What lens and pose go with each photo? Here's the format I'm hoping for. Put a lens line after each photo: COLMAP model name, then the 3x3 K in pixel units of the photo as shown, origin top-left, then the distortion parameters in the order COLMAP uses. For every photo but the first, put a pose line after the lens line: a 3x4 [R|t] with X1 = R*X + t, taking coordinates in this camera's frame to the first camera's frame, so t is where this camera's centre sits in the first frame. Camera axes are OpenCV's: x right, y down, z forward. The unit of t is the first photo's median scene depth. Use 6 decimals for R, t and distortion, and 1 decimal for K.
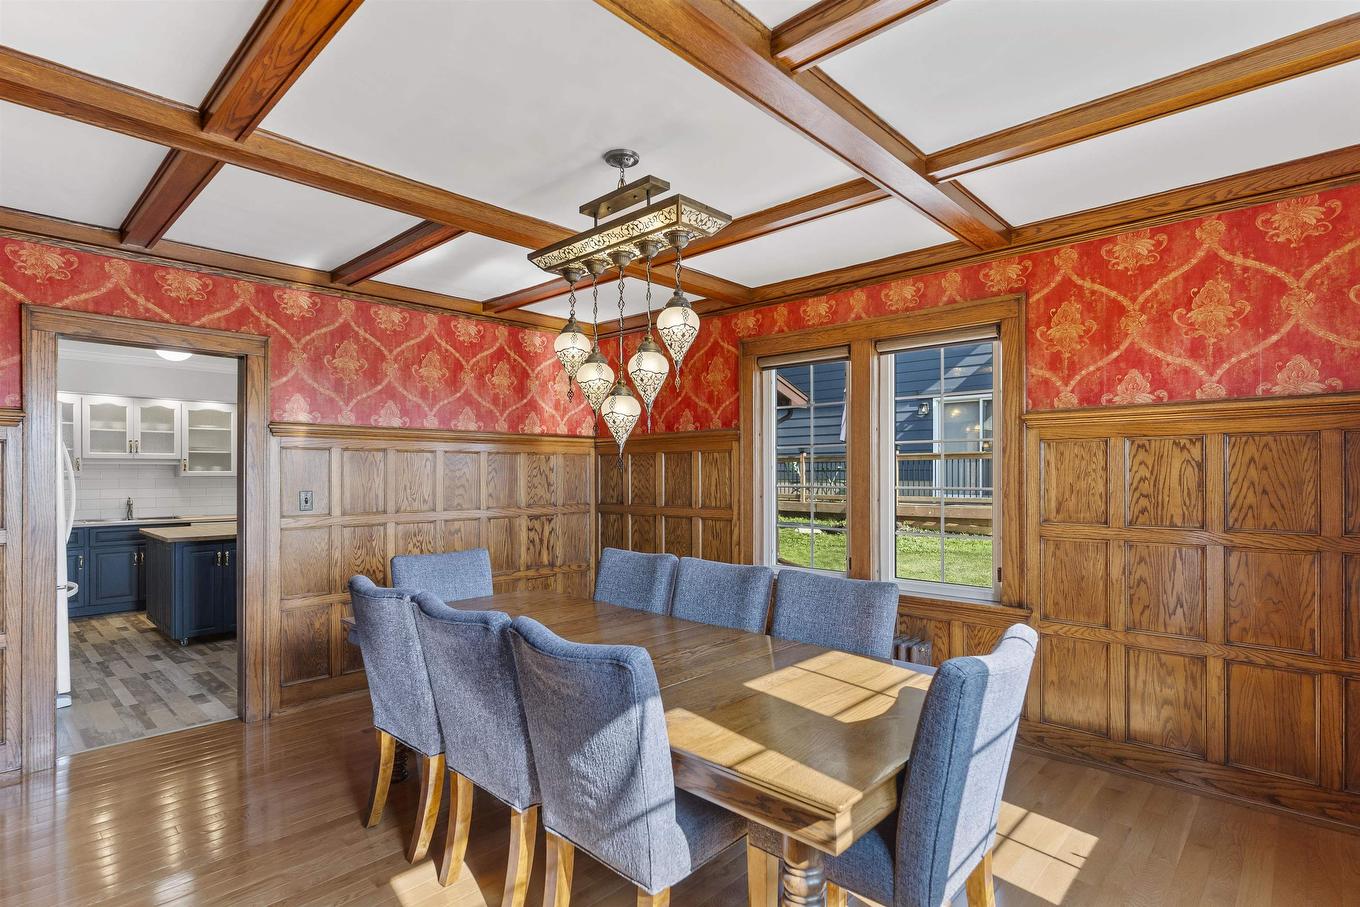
lens RADIAL K [[682.4, 0, 686.6], [0, 682.4, 476.0], [0, 0, 1]] dist [-0.004114, -0.000761]
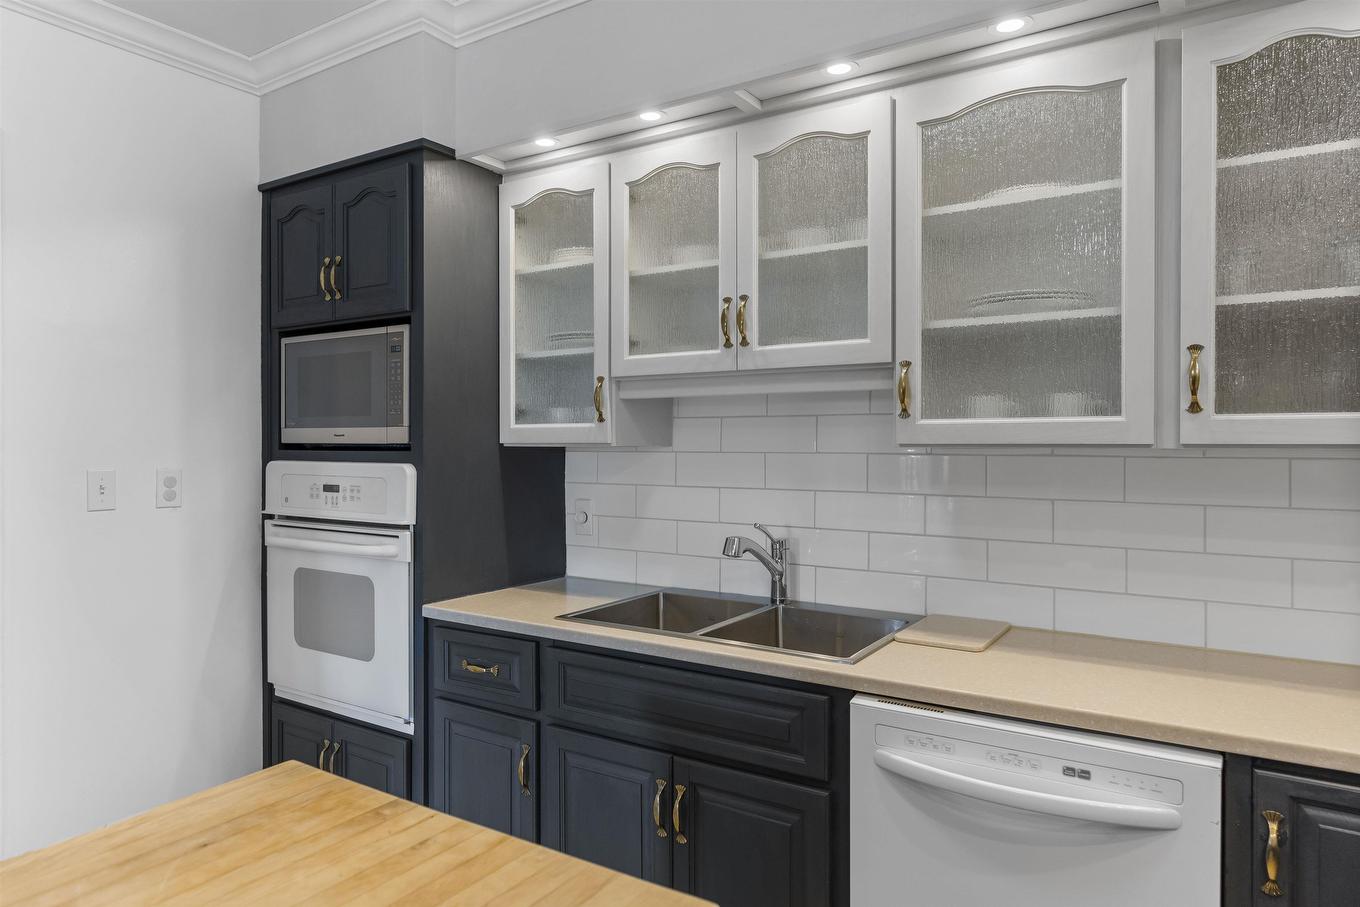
lens RADIAL K [[846.9, 0, 683.5], [0, 846.9, 443.3], [0, 0, 1]] dist [-0.002964, -0.000255]
pose [[0.175077, 0.004305, -0.984545, -0.291342], [-0.000601, 0.999991, 0.004265, -0.000411], [0.984555, -0.000155, 0.175078, 0.524411]]
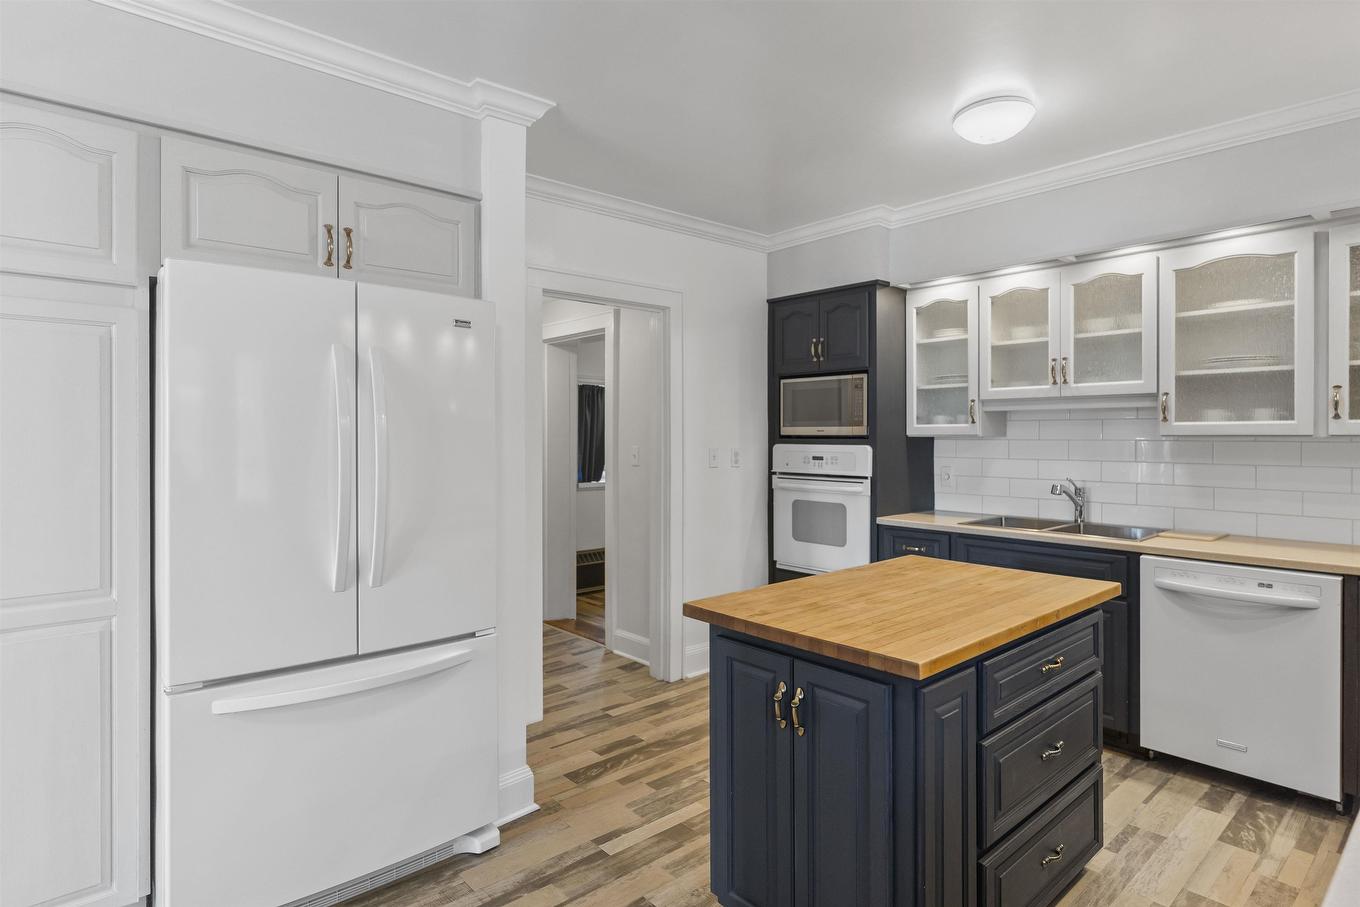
lens RADIAL K [[725.1, 0, 677.4], [0, 725.1, 434.9], [0, 0, 1]] dist [-0.000498, -0.000181]
pose [[-0.100423, 0.002233, -0.994942, -0.164079], [0.000177, 0.999998, 0.002227, -0.000283], [0.994945, 0.000048, -0.100423, 0.445505]]
